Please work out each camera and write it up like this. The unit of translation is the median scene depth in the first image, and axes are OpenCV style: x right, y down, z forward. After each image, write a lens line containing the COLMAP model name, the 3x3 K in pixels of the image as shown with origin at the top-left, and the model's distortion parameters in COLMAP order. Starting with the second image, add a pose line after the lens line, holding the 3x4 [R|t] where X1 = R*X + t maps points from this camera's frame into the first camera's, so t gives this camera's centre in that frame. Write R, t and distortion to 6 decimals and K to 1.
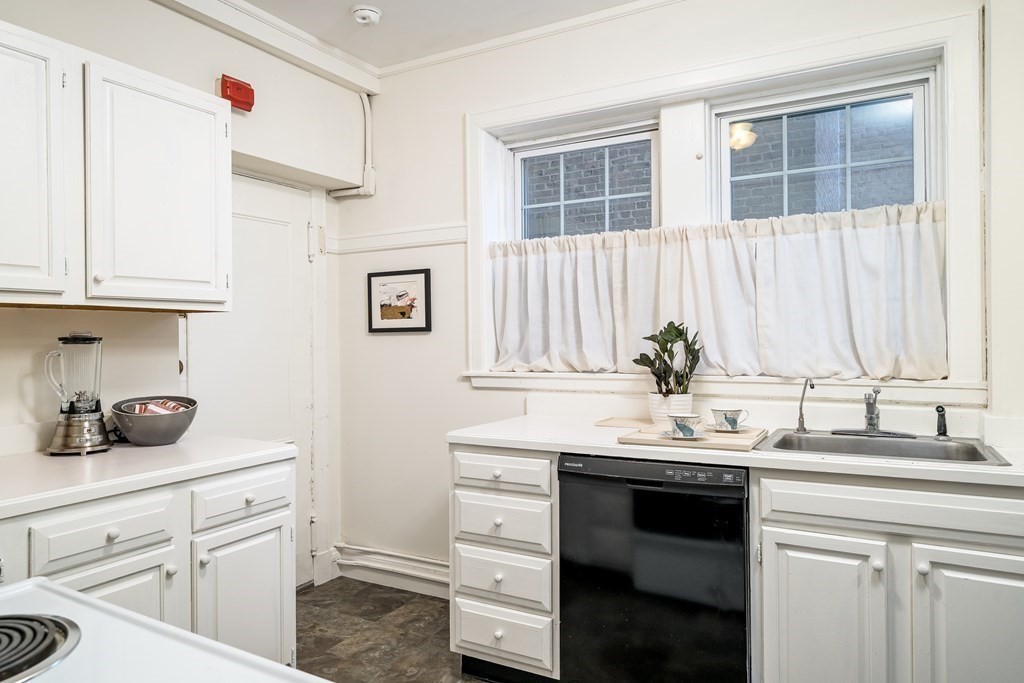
lens RADIAL K [[650.1, 0, 519.3], [0, 650.1, 339.0], [0, 0, 1]] dist [-0.006037, 0.000692]
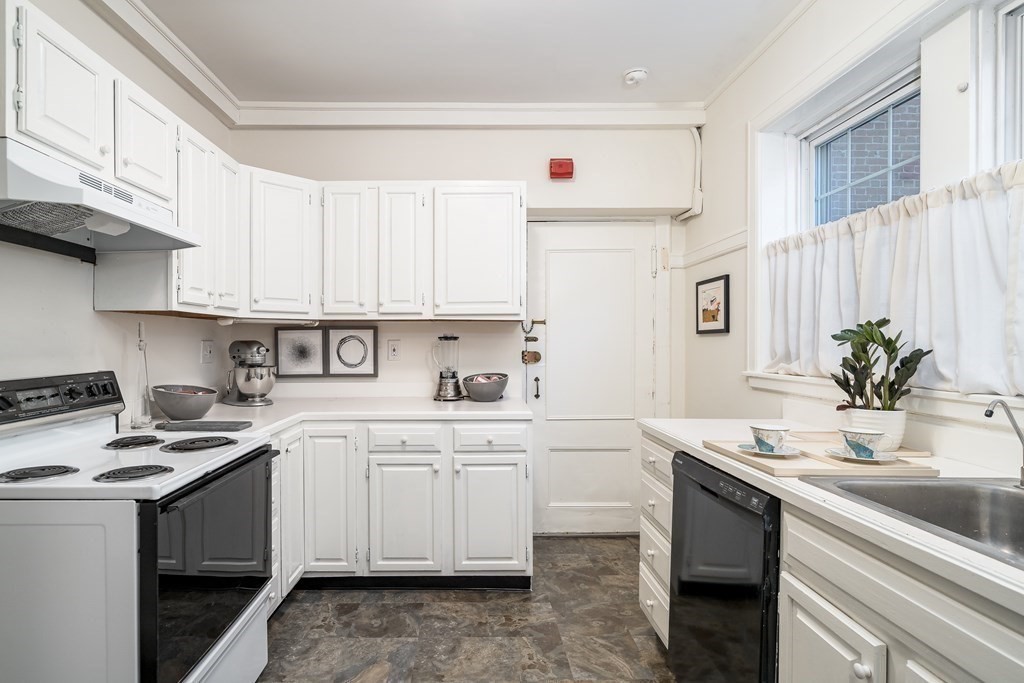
lens RADIAL K [[565.9, 0, 503.9], [0, 565.9, 340.8], [0, 0, 1]] dist [0.000033, 0.001853]
pose [[0.509654, 0.007339, -0.860348, 0.560540], [-0.008336, 0.999959, 0.003592, 0.001309], [0.860339, 0.005341, 0.509694, 0.239140]]
